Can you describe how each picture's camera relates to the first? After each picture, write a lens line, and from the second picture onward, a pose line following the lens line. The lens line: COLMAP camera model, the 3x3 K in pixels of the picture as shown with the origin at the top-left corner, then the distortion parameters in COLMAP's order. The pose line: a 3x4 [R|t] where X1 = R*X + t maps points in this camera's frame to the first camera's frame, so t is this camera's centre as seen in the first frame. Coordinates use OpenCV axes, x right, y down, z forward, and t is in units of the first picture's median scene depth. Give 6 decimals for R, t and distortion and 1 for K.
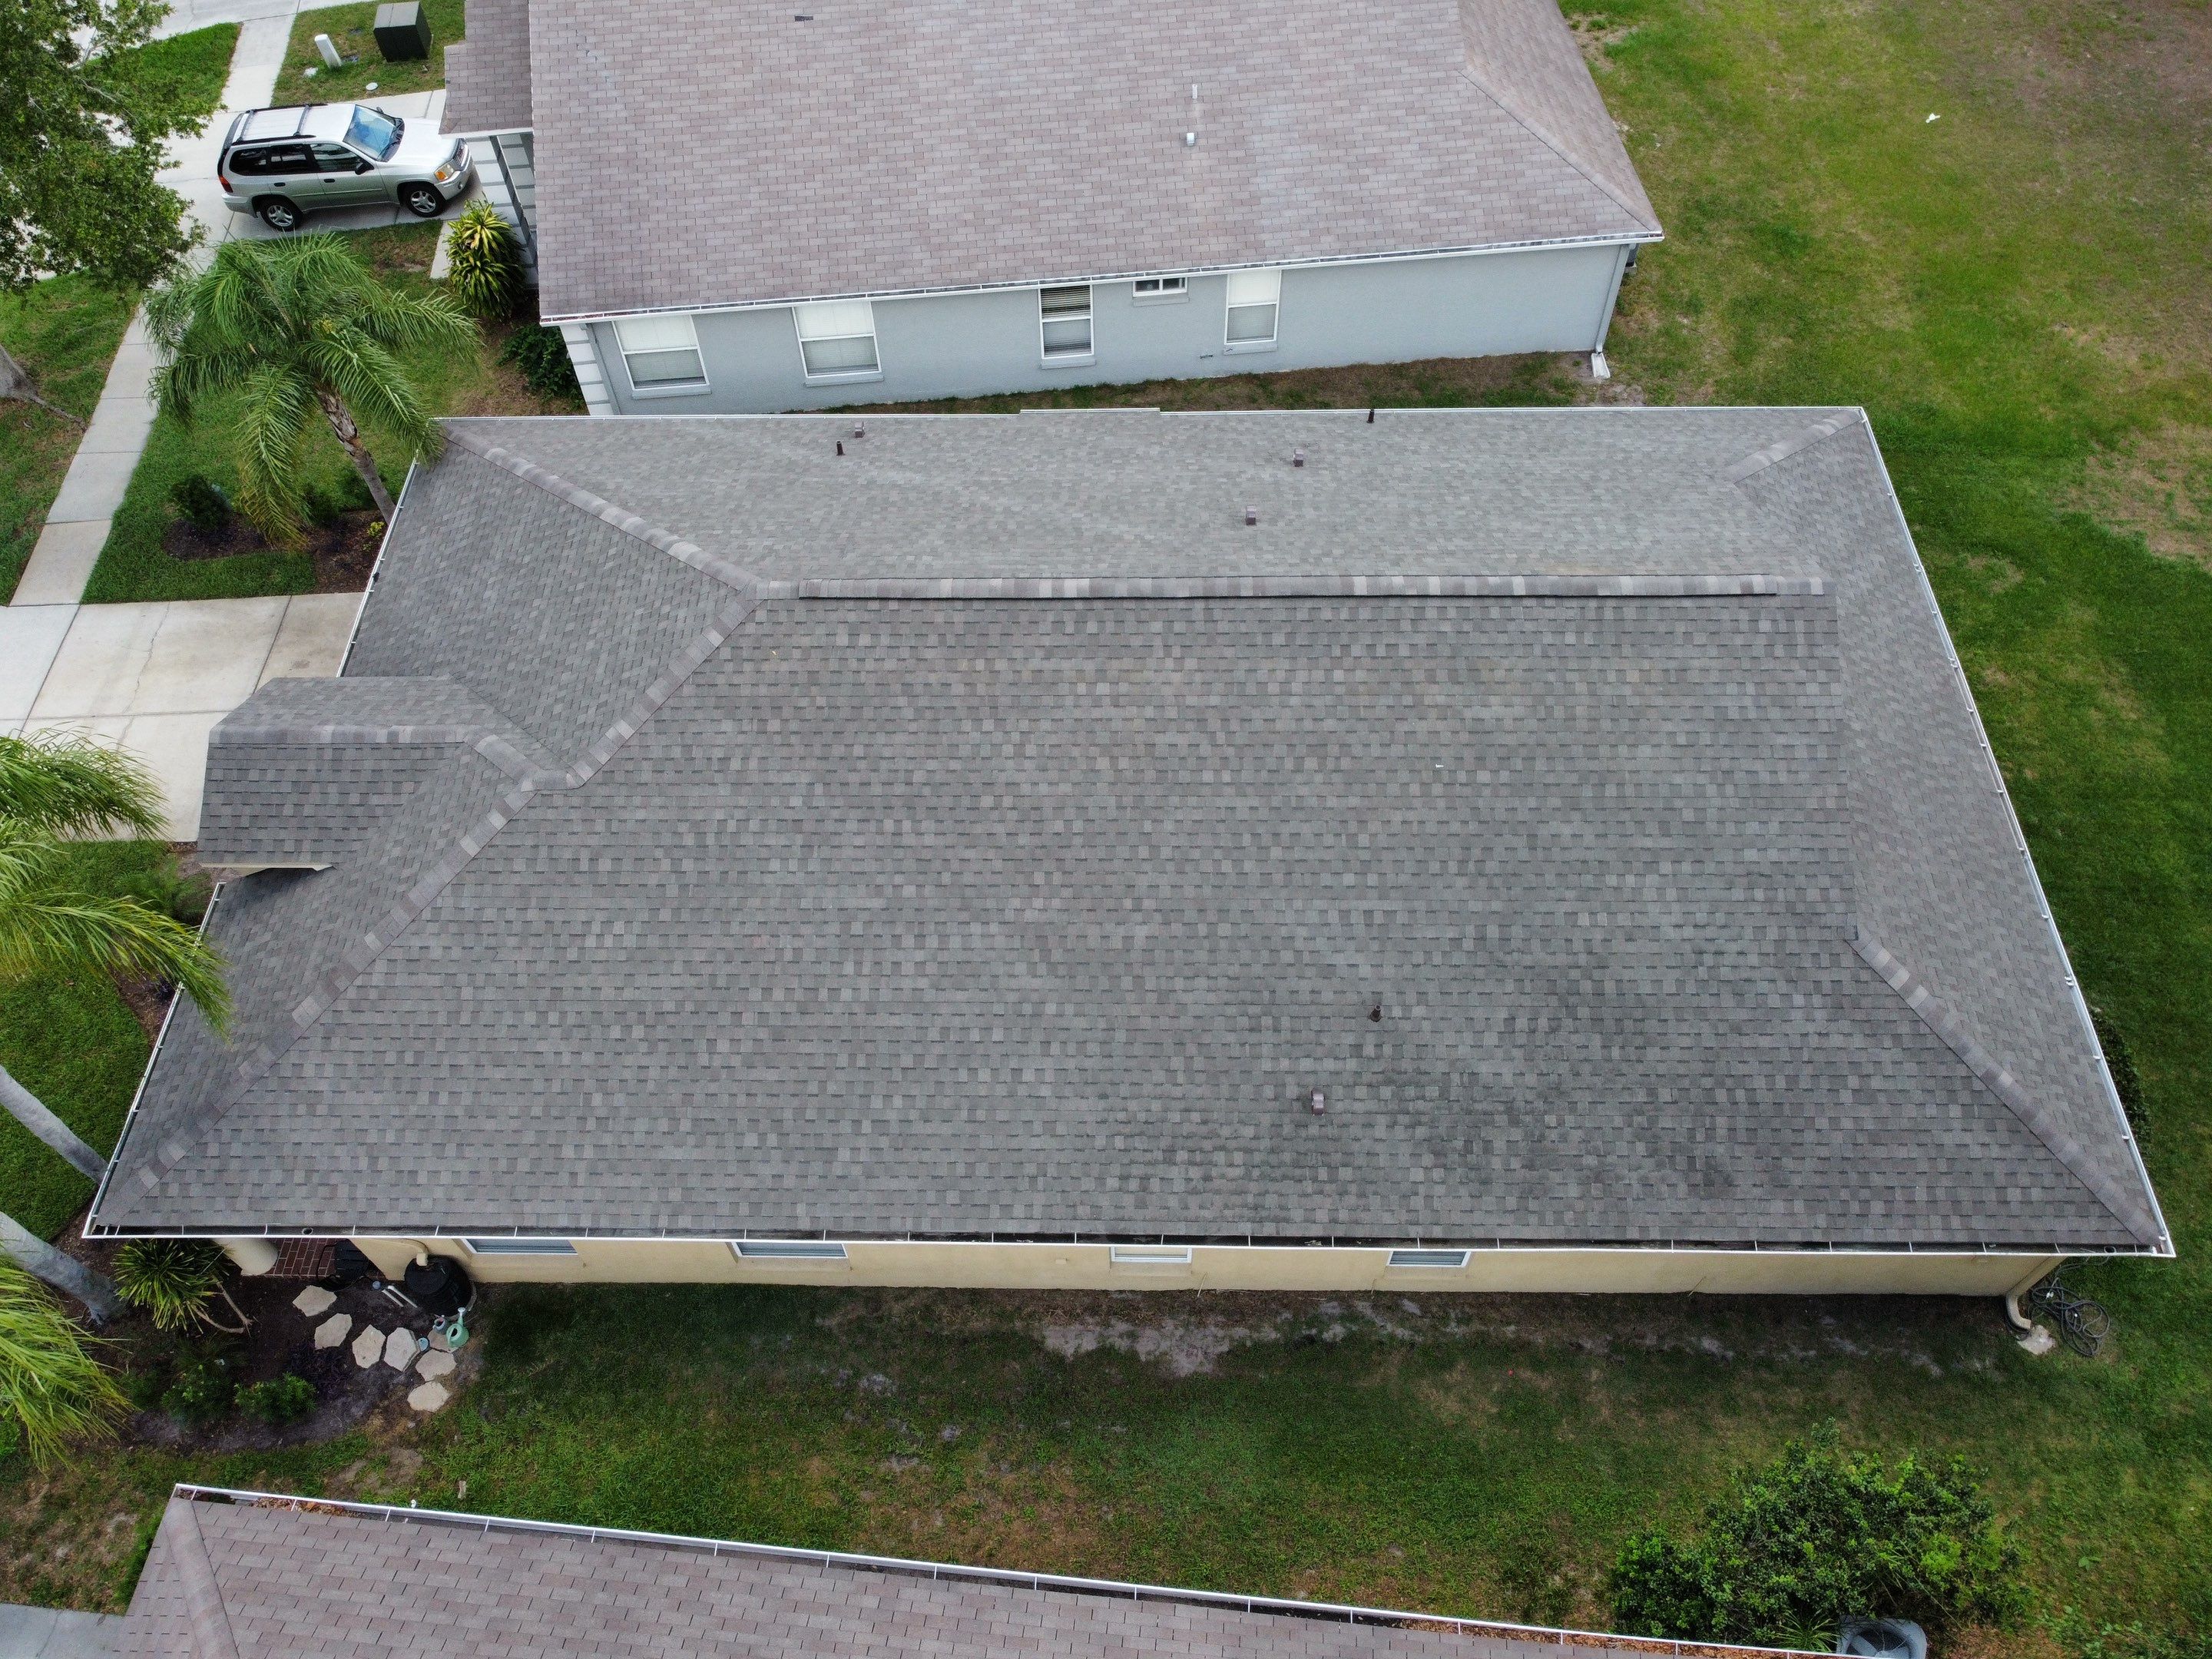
lens RADIAL K [[1701.4, 0, 1072.0], [0, 1701.4, 790.4], [0, 0, 1]] dist [0.001453, -0.005352]
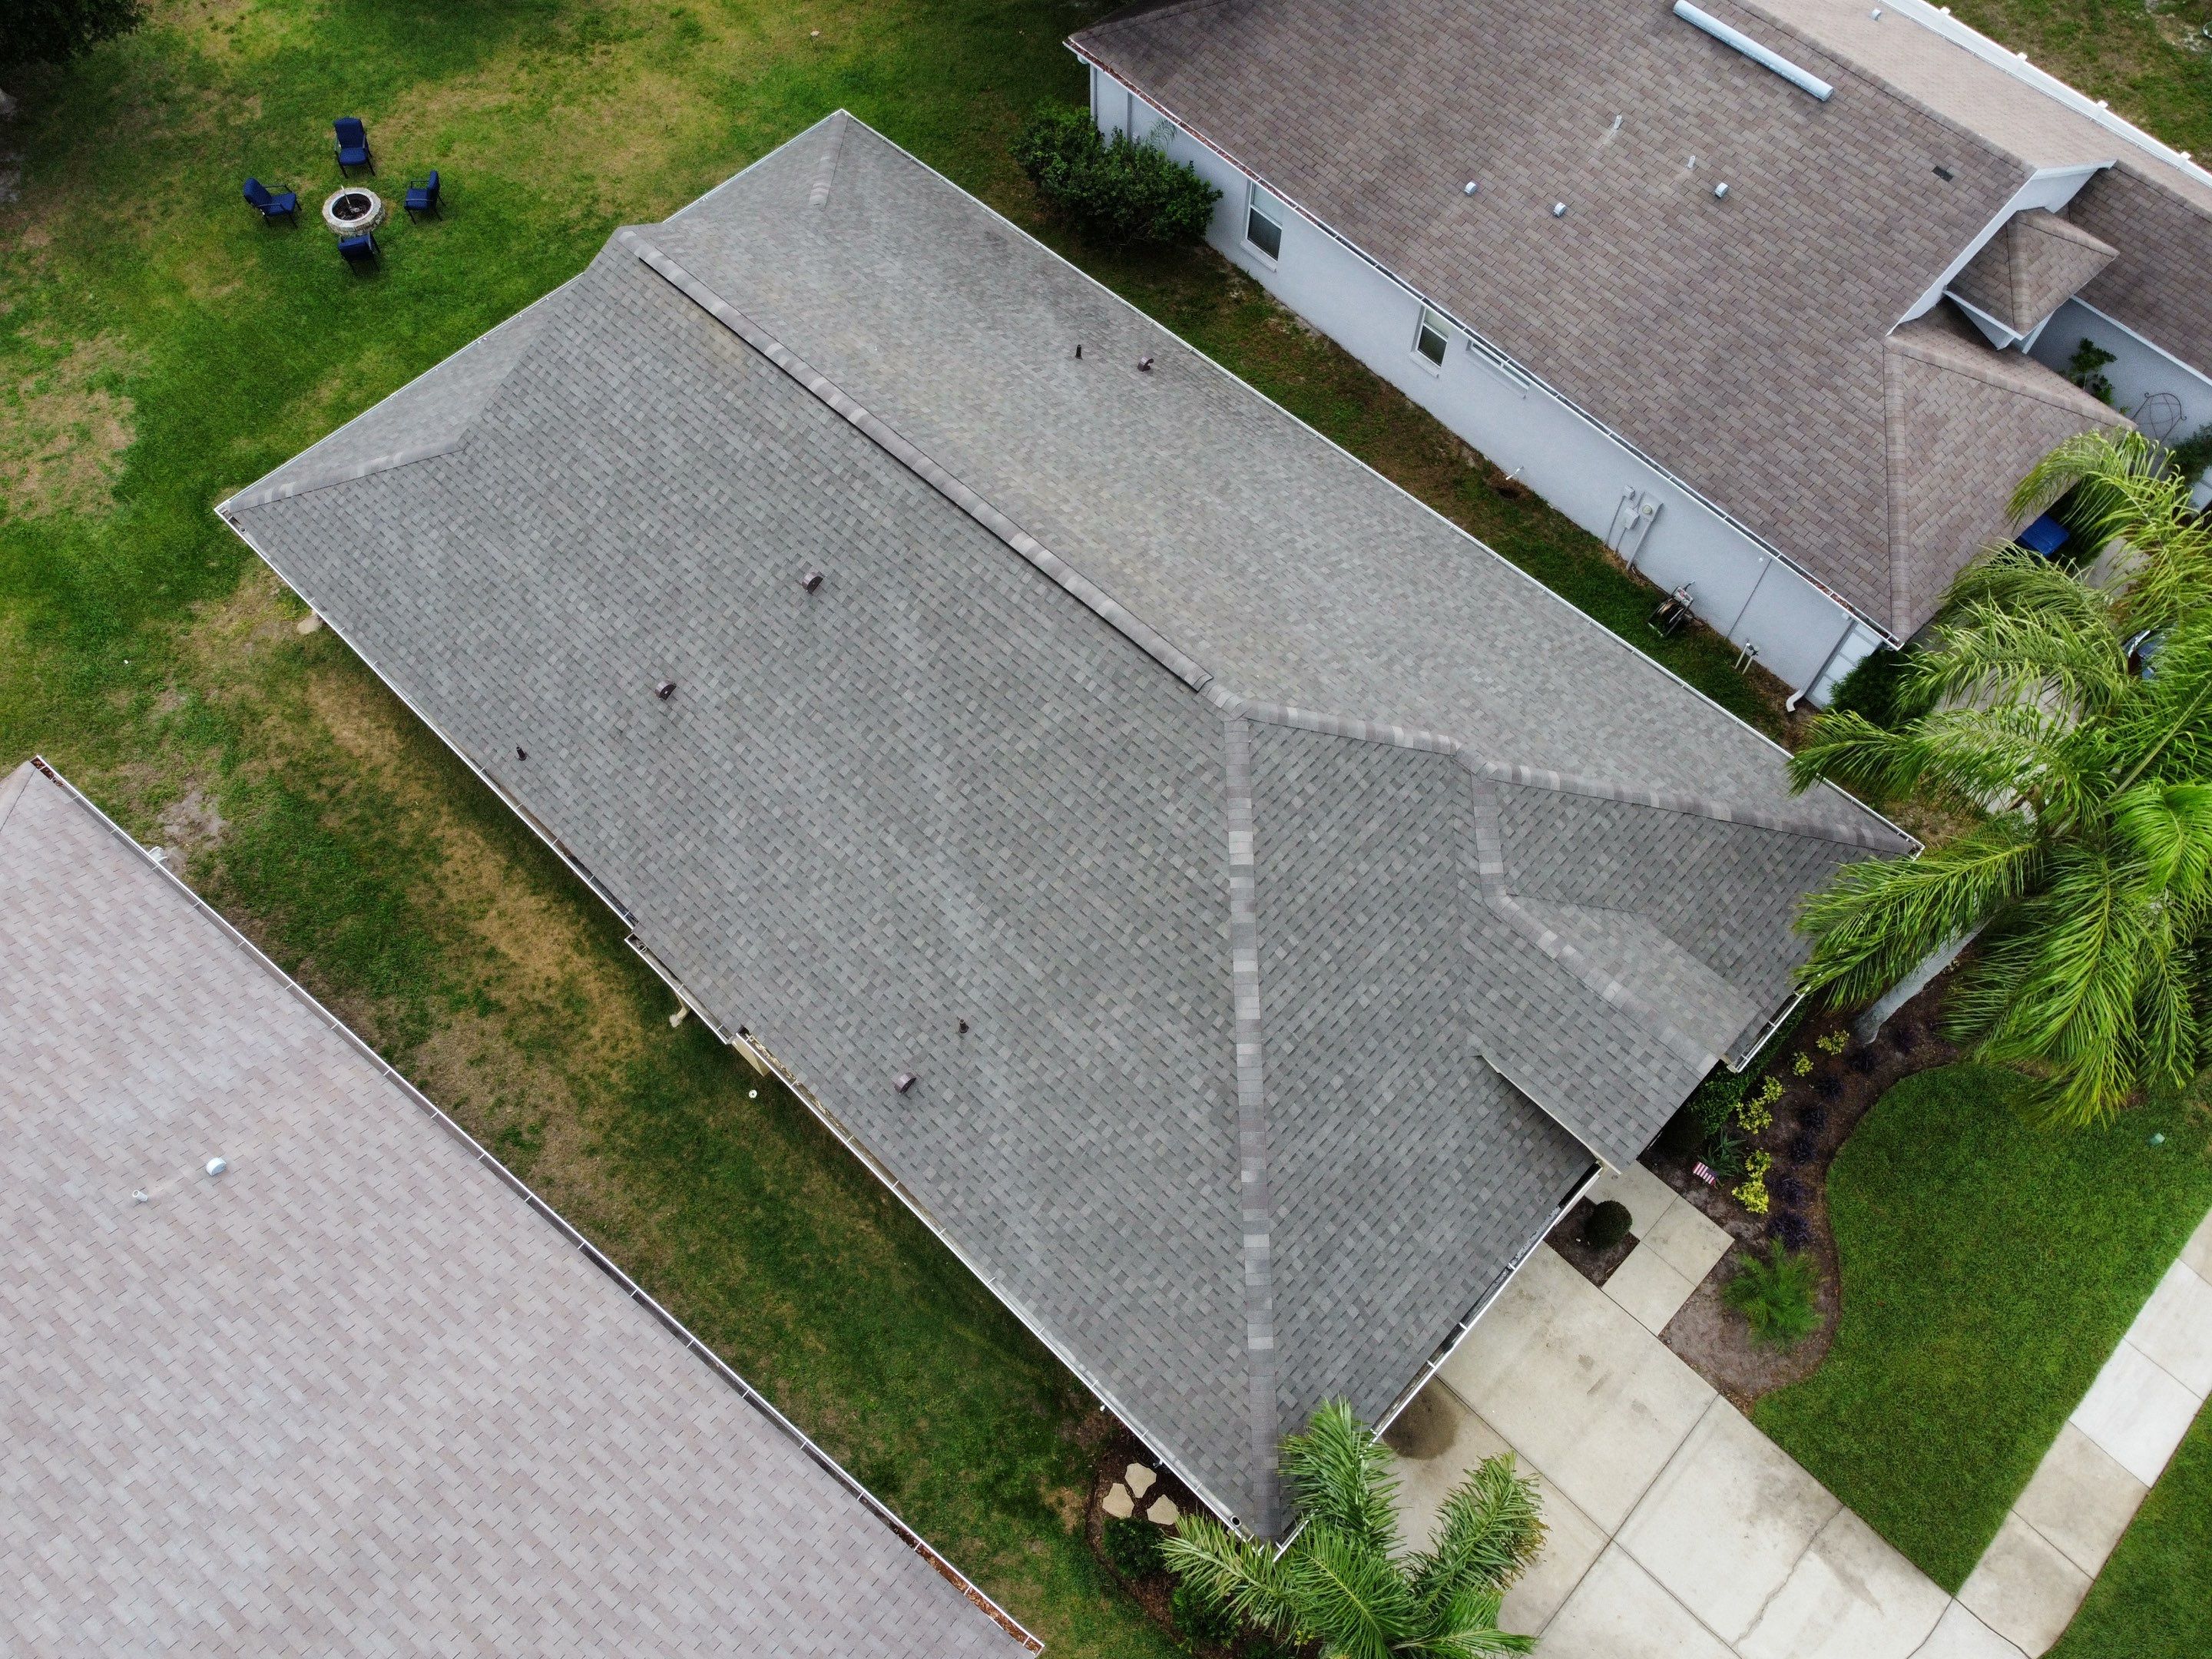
lens RADIAL K [[1703.2, 0, 1077.0], [0, 1703.2, 789.5], [0, 0, 1]] dist [0.008221, -0.007136]
pose [[-0.733617, -0.565929, 0.376207, -0.555847], [0.565462, -0.201319, 0.799827, -1.065479], [-0.376907, 0.799497, 0.467702, 0.595164]]
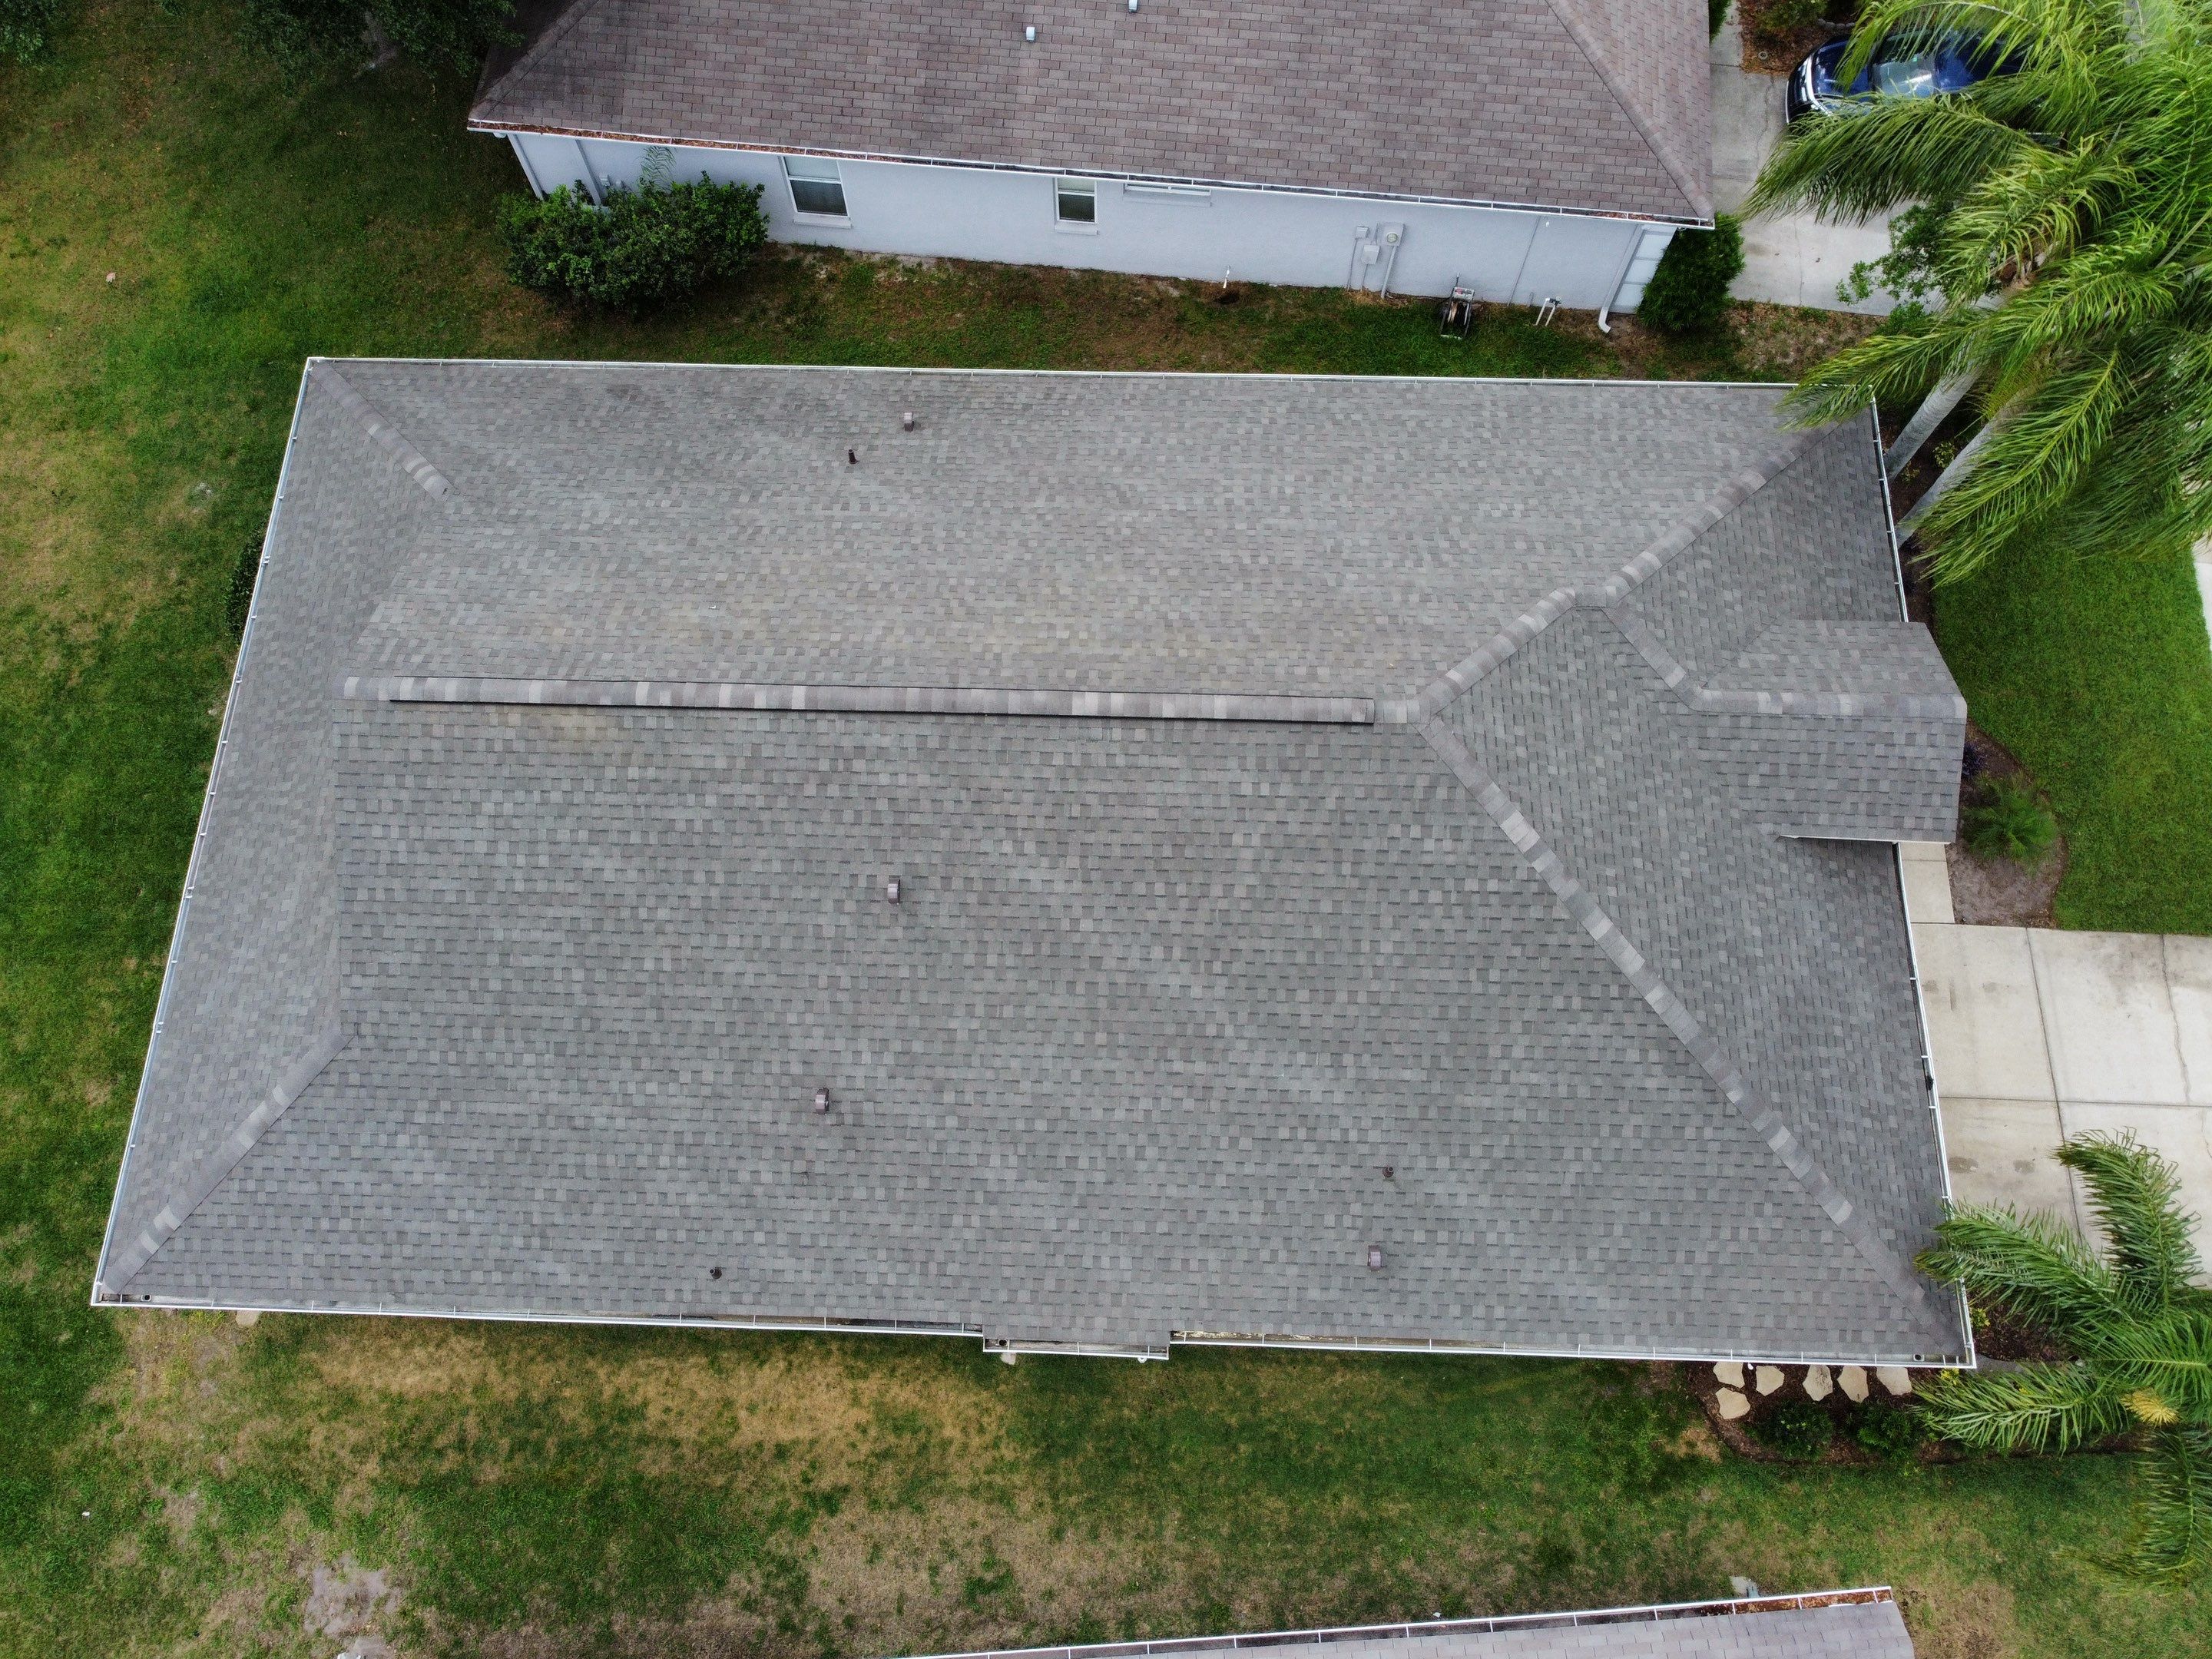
lens RADIAL K [[1696.0, 0, 1075.3], [0, 1696.0, 798.9], [0, 0, 1]] dist [0.001491, 0.001402]
pose [[-0.998574, 0.008900, 0.052633, -0.042117], [0.039260, -0.545620, 0.837113, -0.980257], [0.036168, 0.837985, 0.544493, 0.526210]]
